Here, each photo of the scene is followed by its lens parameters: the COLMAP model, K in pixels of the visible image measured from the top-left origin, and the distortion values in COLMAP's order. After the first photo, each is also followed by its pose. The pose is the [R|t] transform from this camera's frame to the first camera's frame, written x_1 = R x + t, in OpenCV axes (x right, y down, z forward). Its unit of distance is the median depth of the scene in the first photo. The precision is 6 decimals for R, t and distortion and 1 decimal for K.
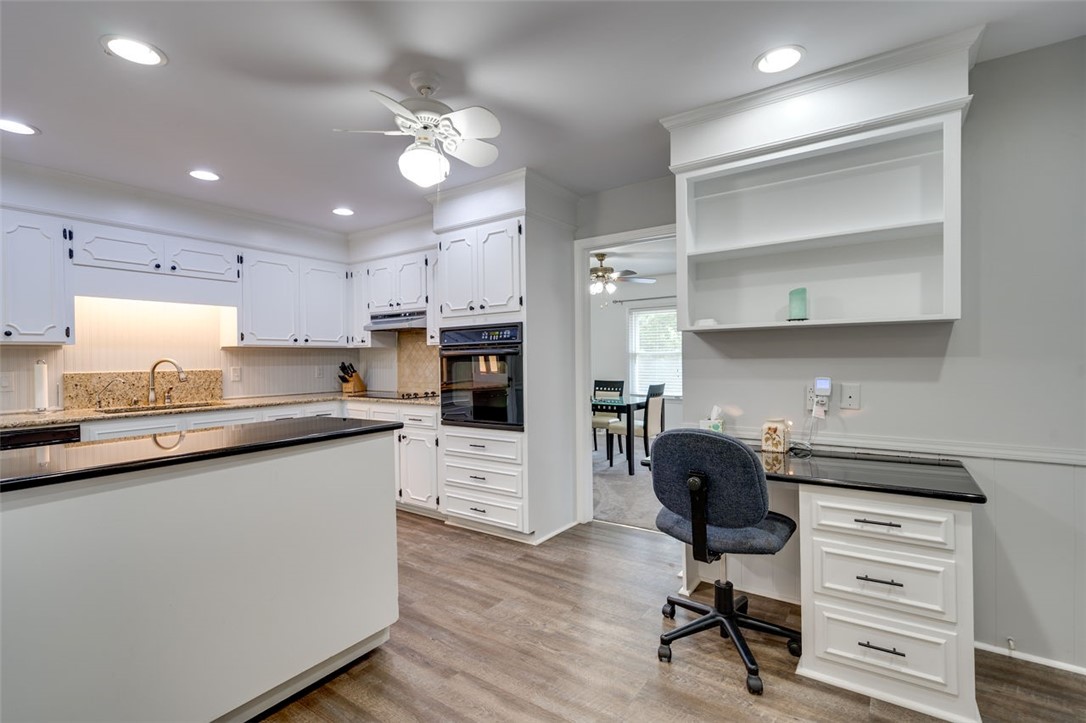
lens RADIAL K [[499.7, 0, 538.1], [0, 499.7, 361.5], [0, 0, 1]] dist [-0.001856, -0.000093]
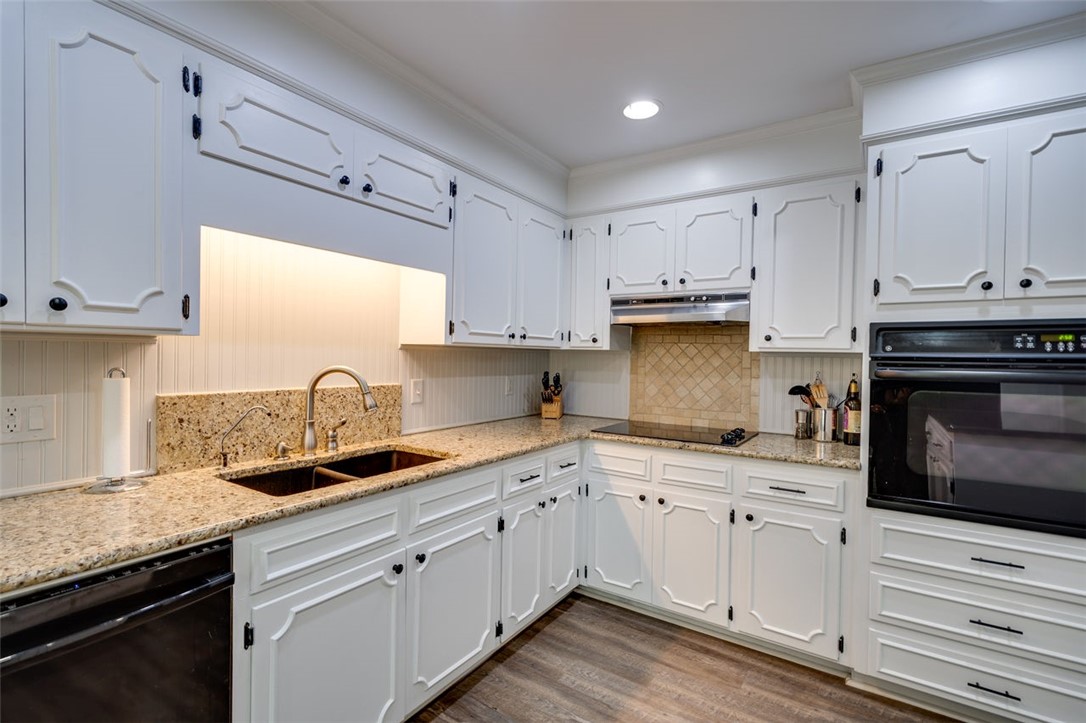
lens RADIAL K [[499.7, 0, 538.1], [0, 499.7, 361.5], [0, 0, 1]] dist [-0.001856, -0.000093]
pose [[0.999273, 0.029018, 0.024723, -0.548484], [-0.029166, 0.999559, 0.005643, -0.019261], [-0.024548, -0.006360, 0.999678, 0.473552]]
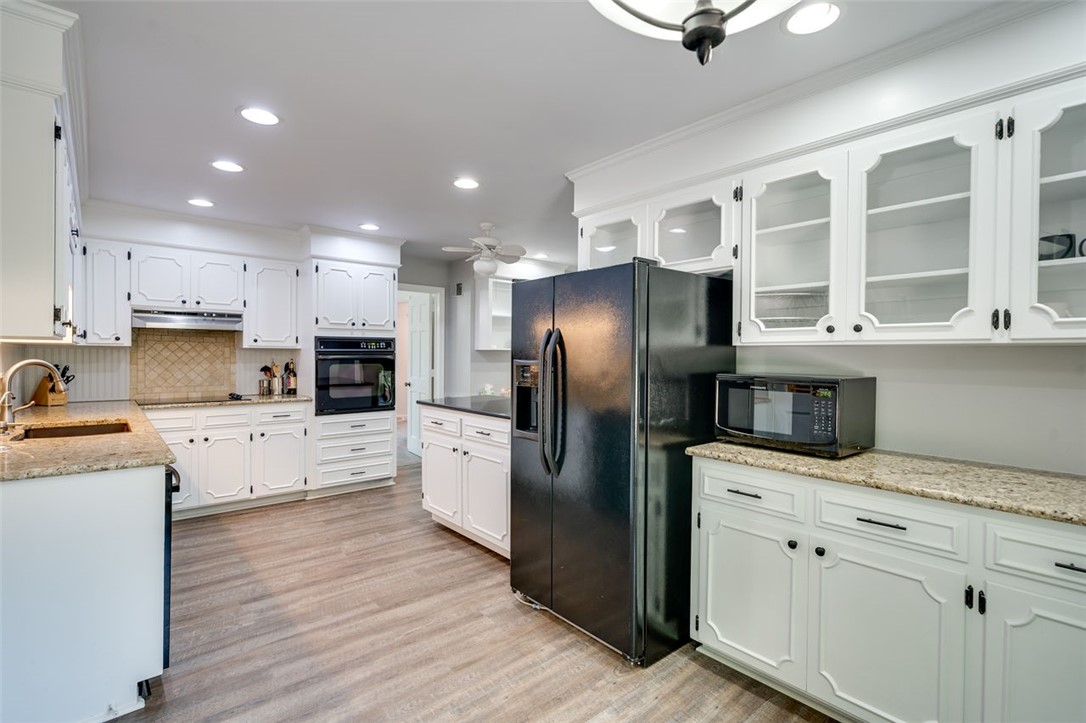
lens RADIAL K [[499.7, 0, 538.1], [0, 499.7, 361.5], [0, 0, 1]] dist [-0.001856, -0.000093]
pose [[0.246899, 0.001766, 0.969040, -1.213707], [-0.004582, 0.999989, -0.000655, -0.007464], [-0.969030, -0.004278, 0.246904, 0.174153]]
